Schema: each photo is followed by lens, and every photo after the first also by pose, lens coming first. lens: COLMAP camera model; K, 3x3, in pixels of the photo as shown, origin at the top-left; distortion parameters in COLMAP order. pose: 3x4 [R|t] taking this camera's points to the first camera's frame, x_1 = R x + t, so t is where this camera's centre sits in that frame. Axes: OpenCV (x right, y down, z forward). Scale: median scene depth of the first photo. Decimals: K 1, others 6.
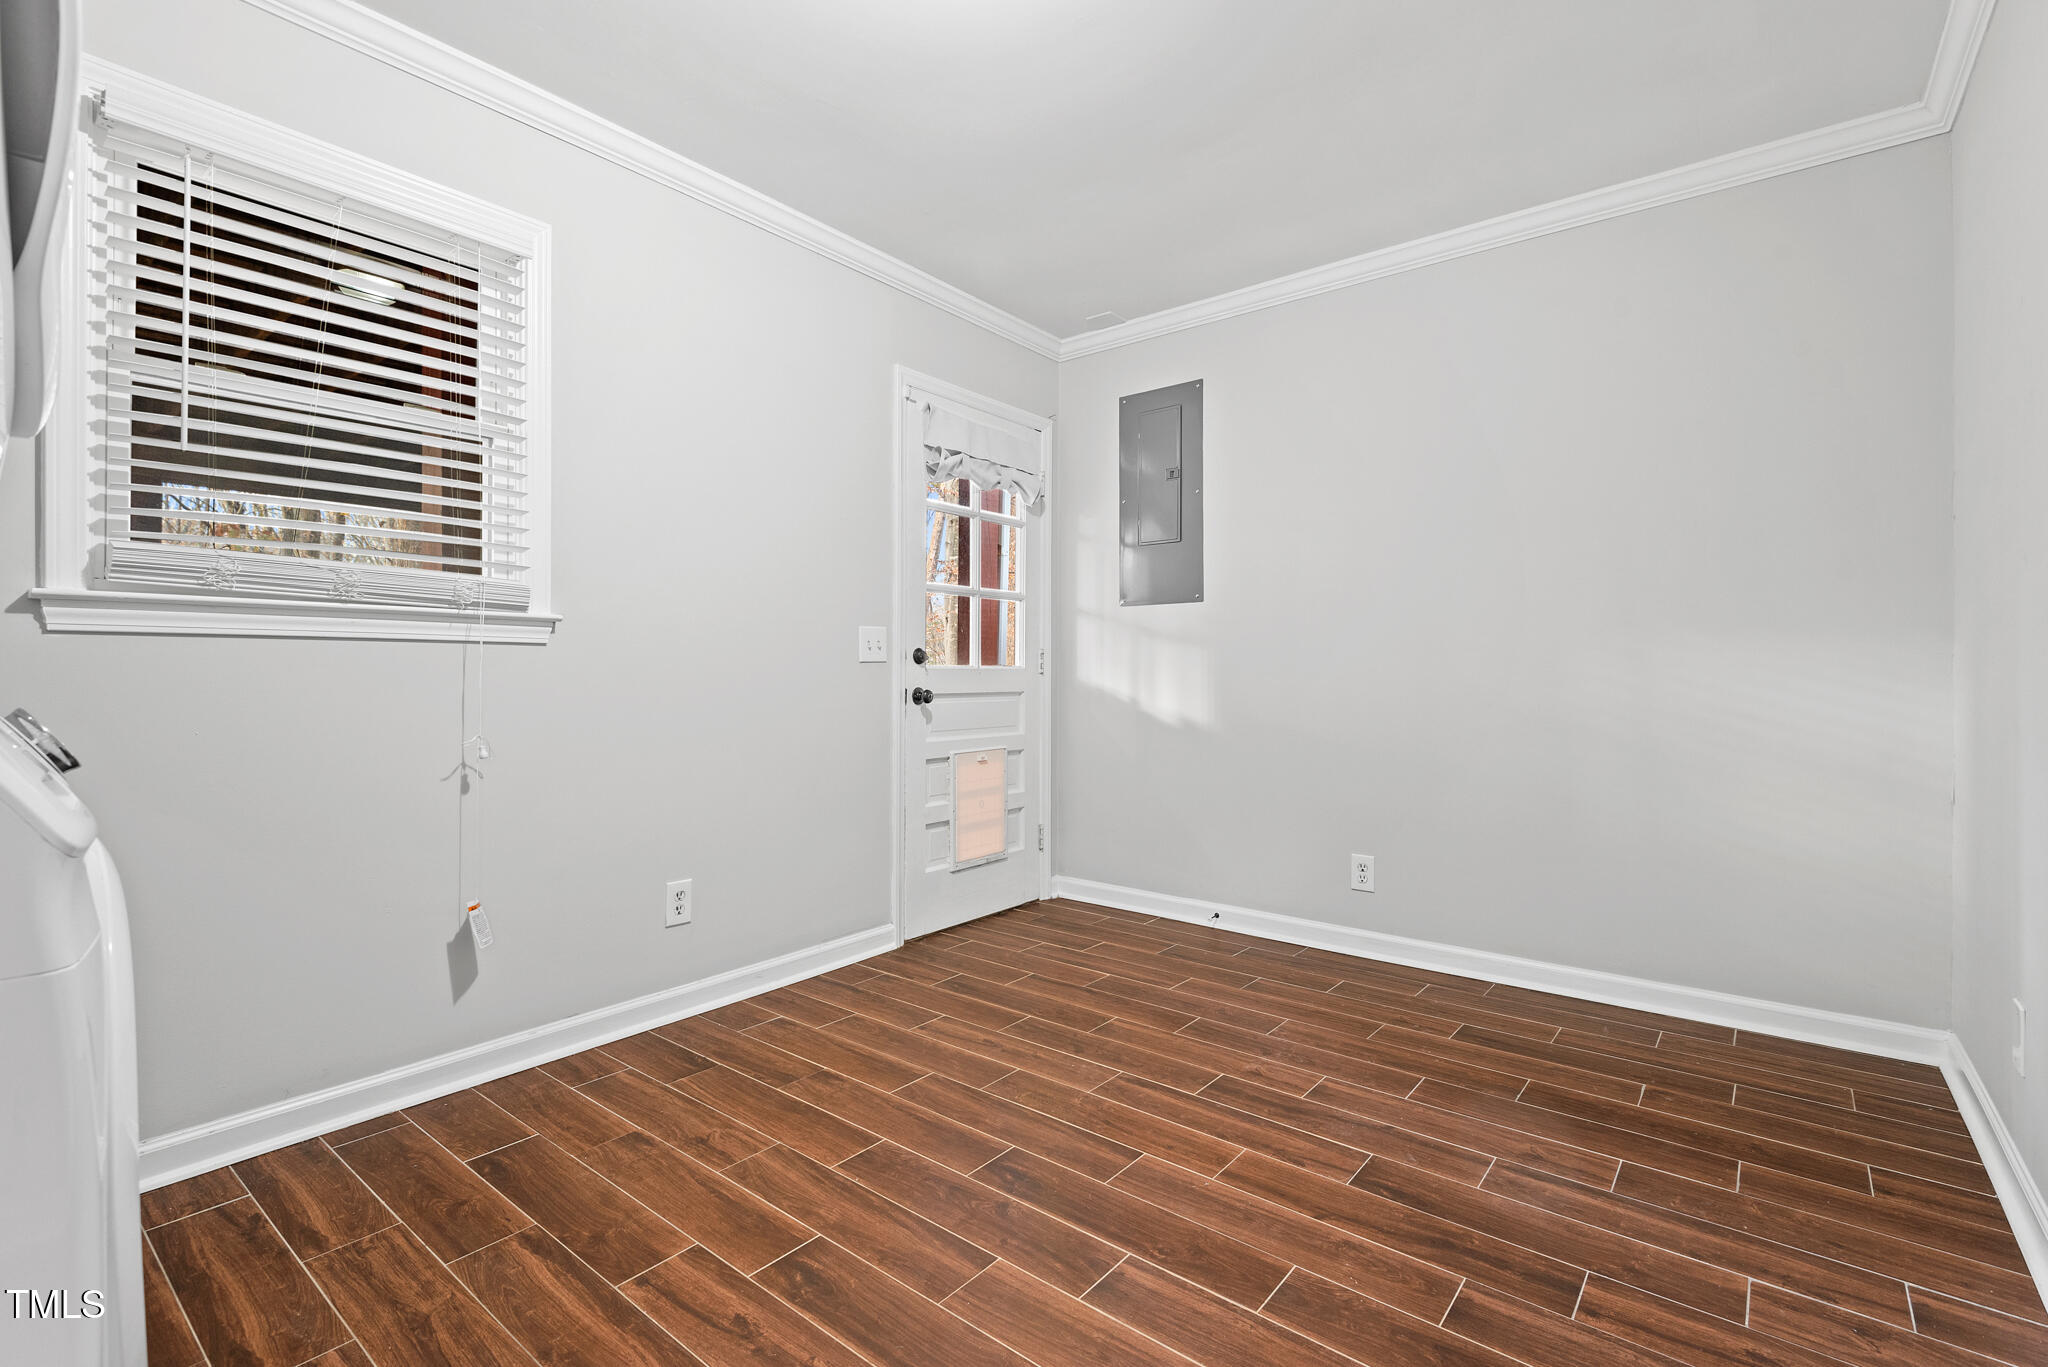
lens RADIAL K [[925.6, 0, 1020.9], [0, 925.6, 687.7], [0, 0, 1]] dist [0.035215, -0.019453]
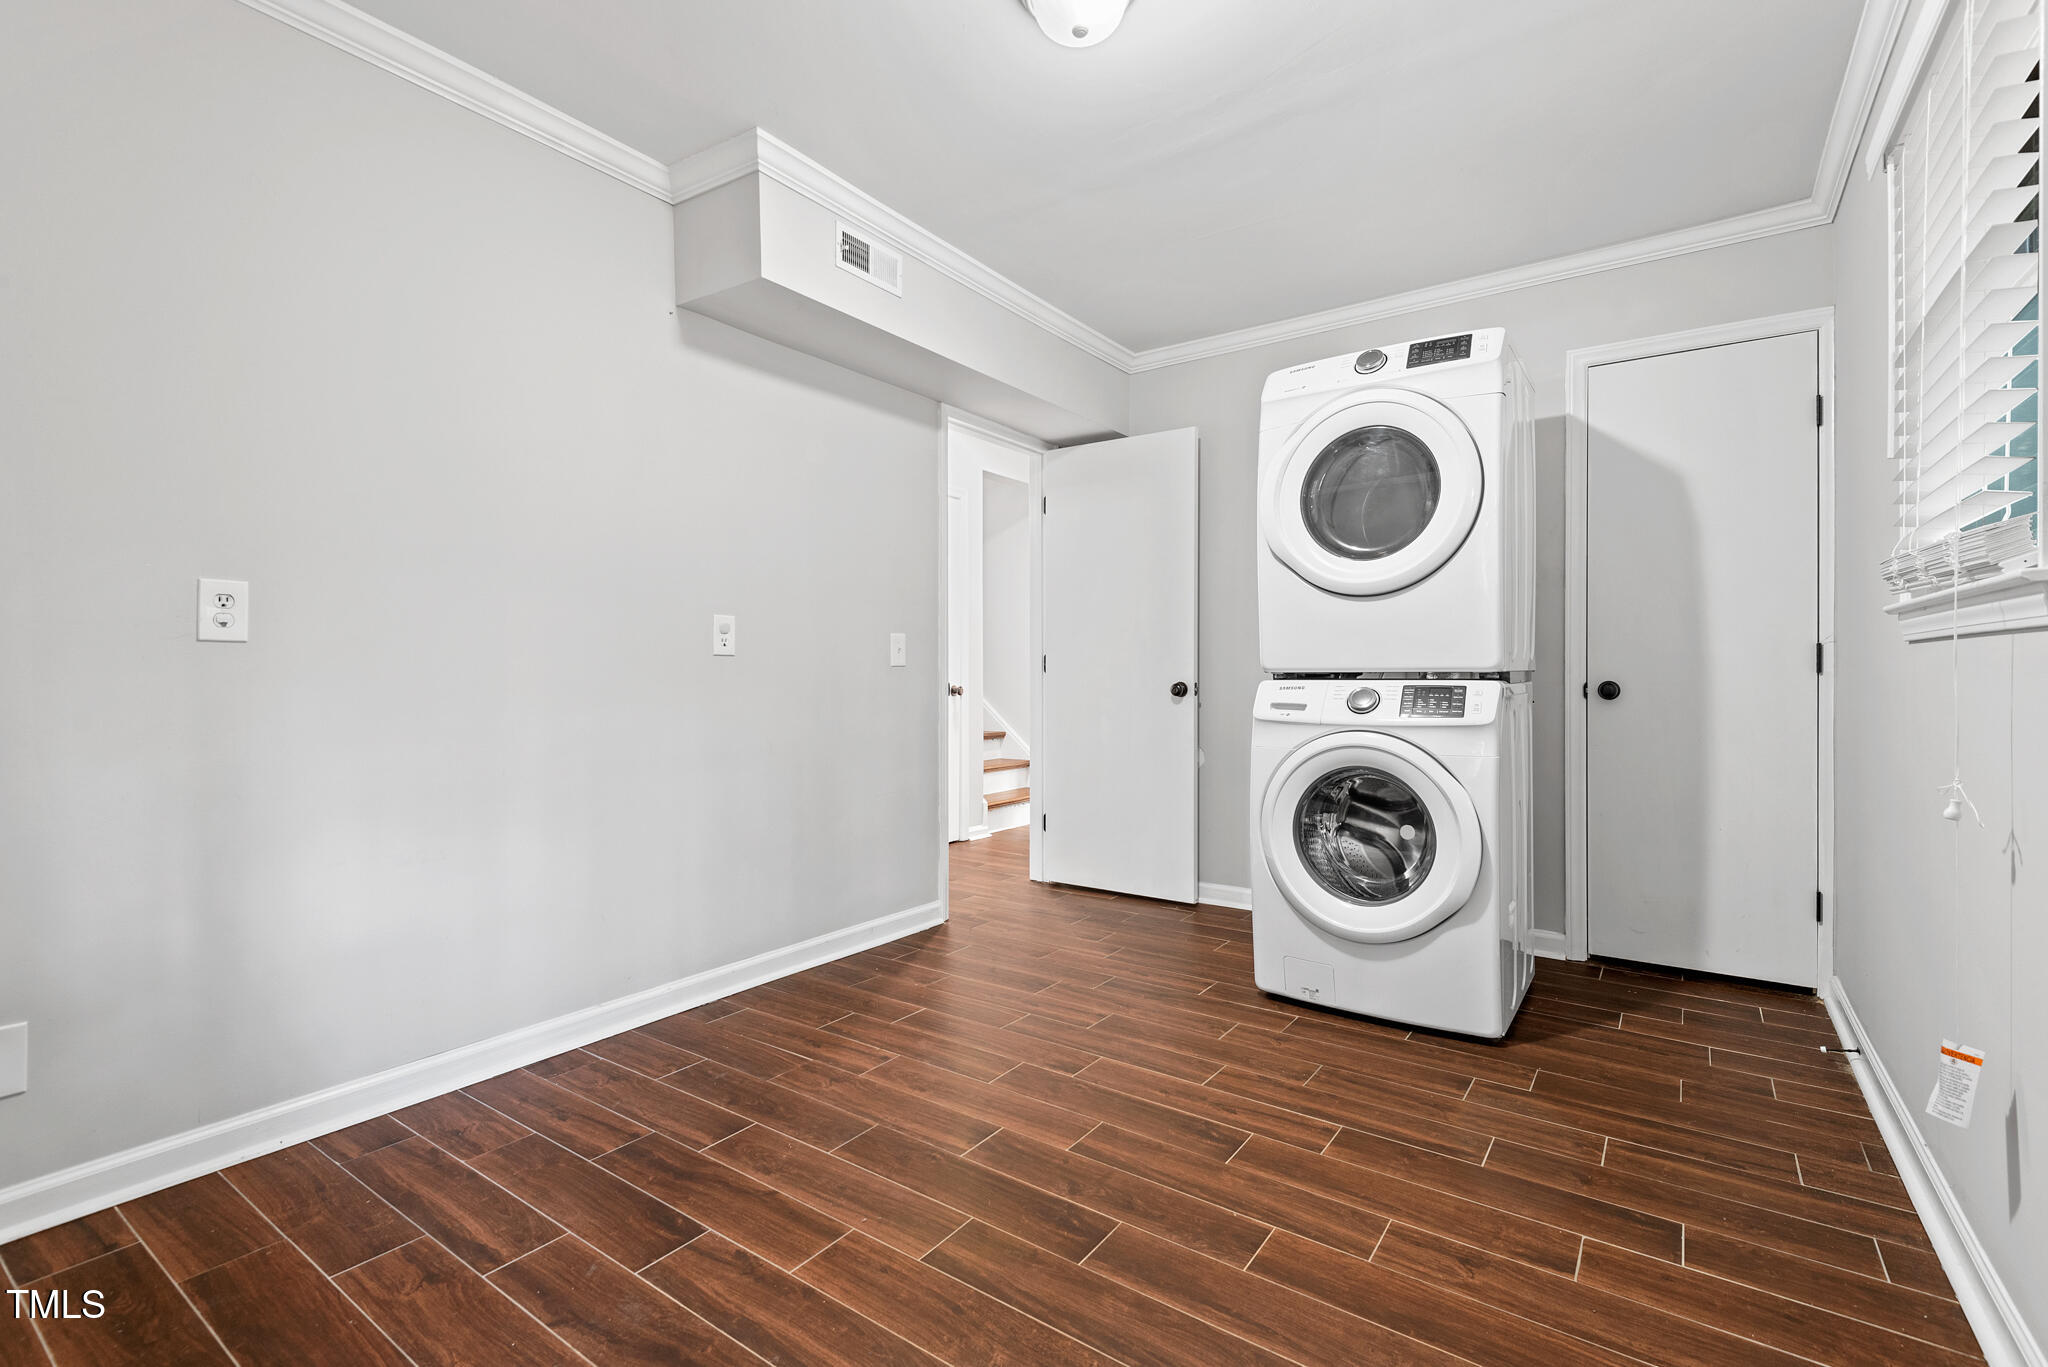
lens RADIAL K [[925.6, 0, 1020.9], [0, 925.6, 687.7], [0, 0, 1]] dist [0.035215, -0.019453]
pose [[-0.997904, -0.002120, -0.064675, 0.107237], [-0.004553, 0.999287, 0.037491, -0.041605], [0.064549, 0.037707, -0.997202, 1.997085]]
